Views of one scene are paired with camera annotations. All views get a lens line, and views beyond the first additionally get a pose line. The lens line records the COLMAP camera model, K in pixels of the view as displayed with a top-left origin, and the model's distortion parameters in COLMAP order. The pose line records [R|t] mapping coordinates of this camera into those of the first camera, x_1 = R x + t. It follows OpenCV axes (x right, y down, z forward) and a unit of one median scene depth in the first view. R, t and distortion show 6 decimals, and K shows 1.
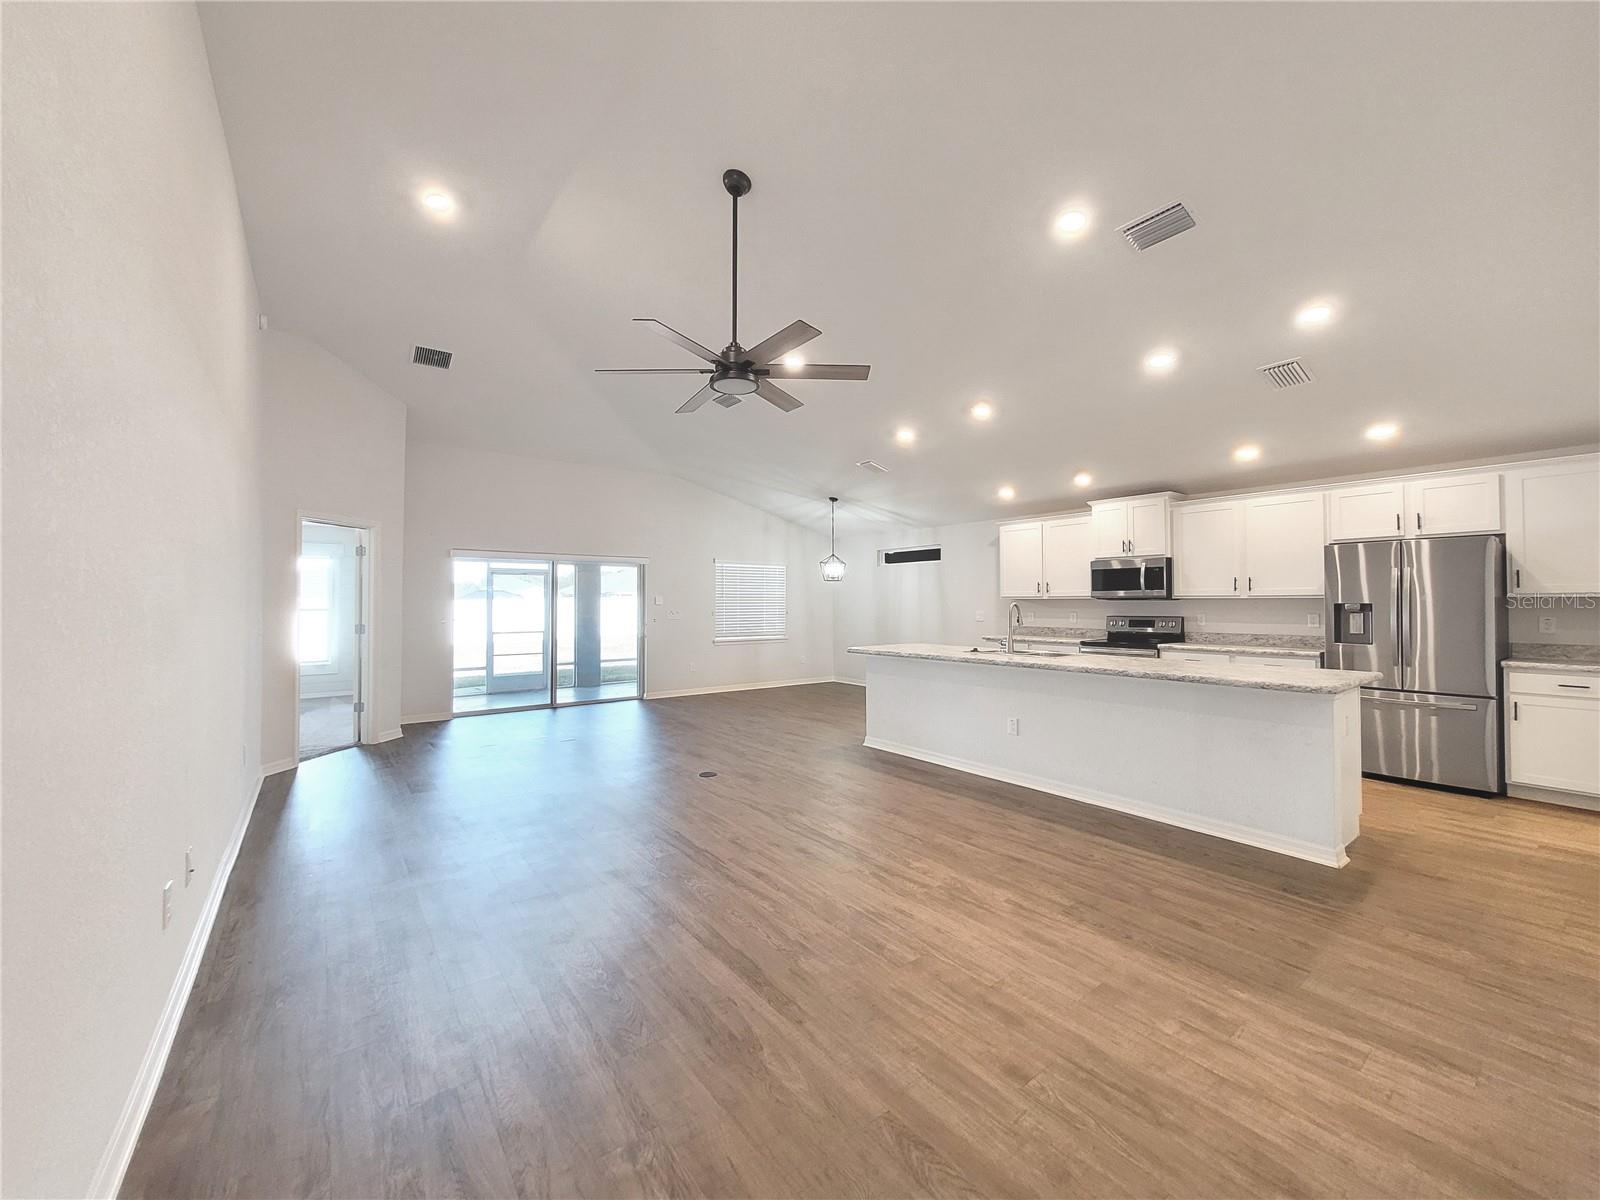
lens RADIAL K [[634.3, 0, 804.1], [0, 634.3, 596.6], [0, 0, 1]] dist [-0.000017, 0.000008]
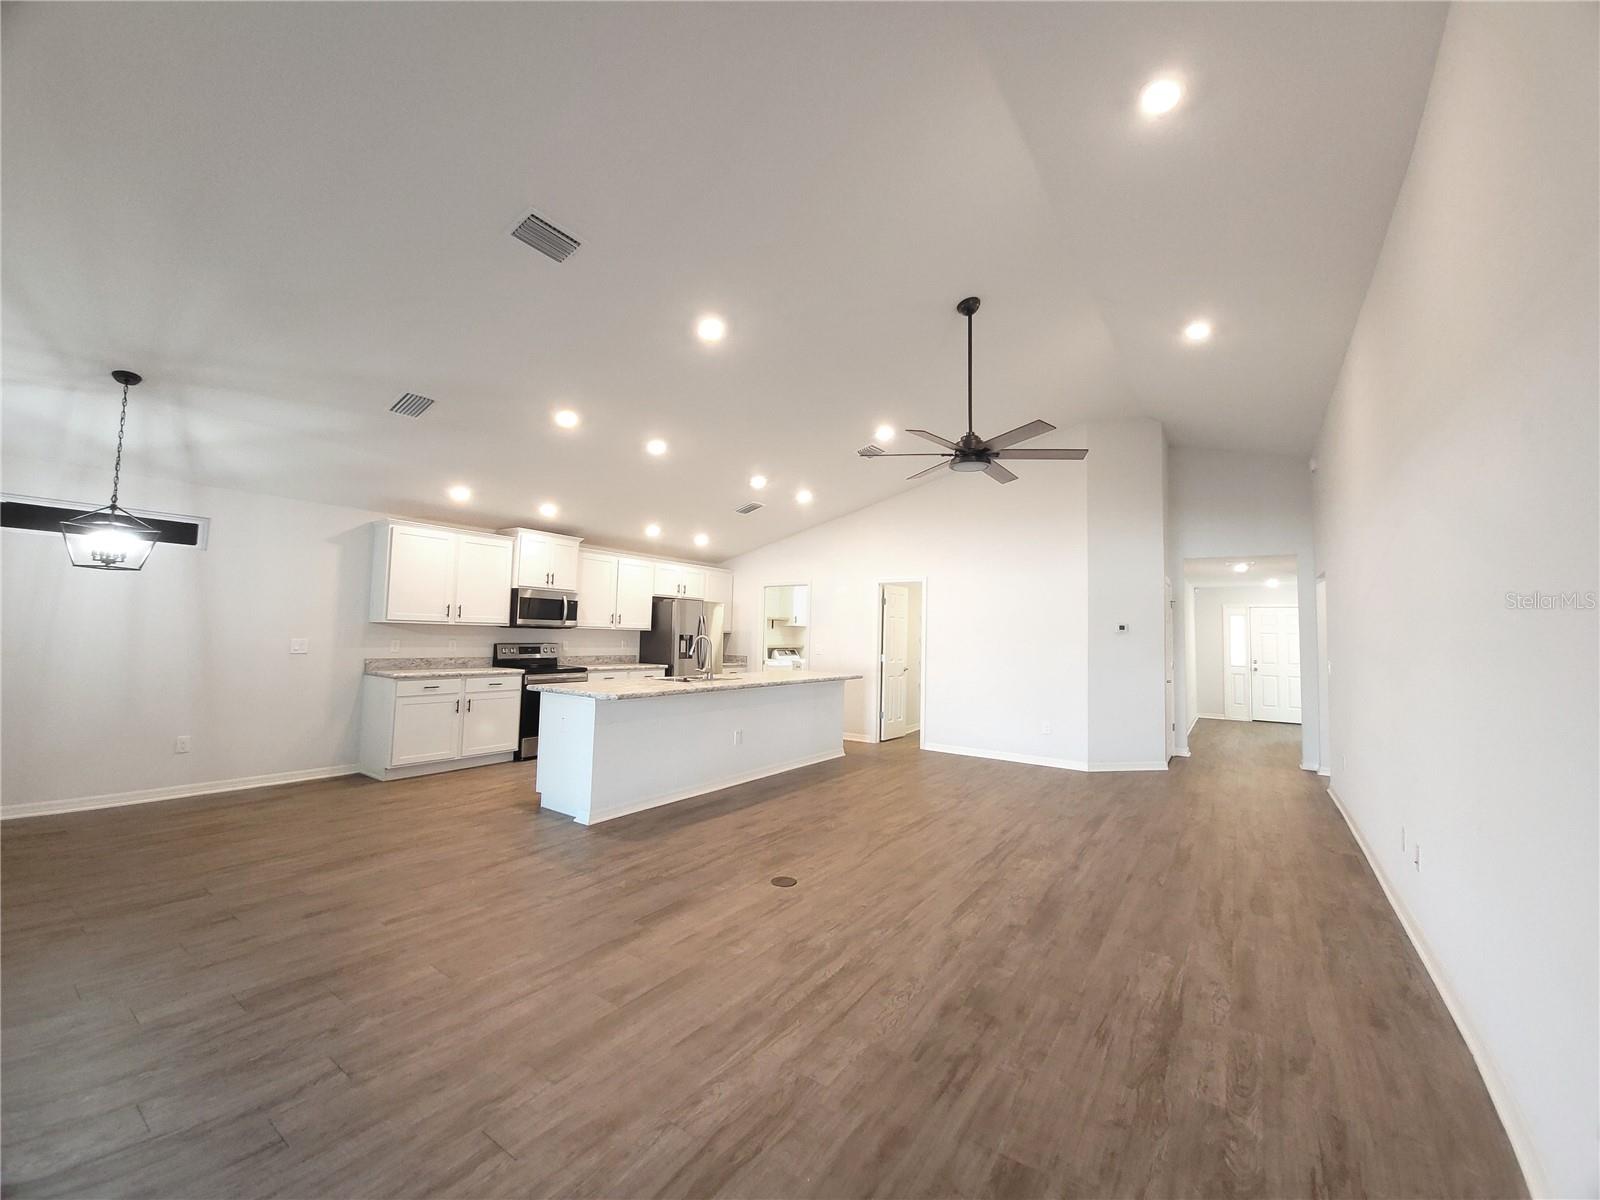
lens RADIAL K [[634.3, 0, 804.1], [0, 634.3, 596.6], [0, 0, 1]] dist [-0.000017, 0.000008]
pose [[-0.307486, 0.051631, 0.950151, -0.660239], [-0.035226, 0.997225, -0.065589, 0.006573], [-0.950900, -0.053638, -0.304814, 0.941860]]
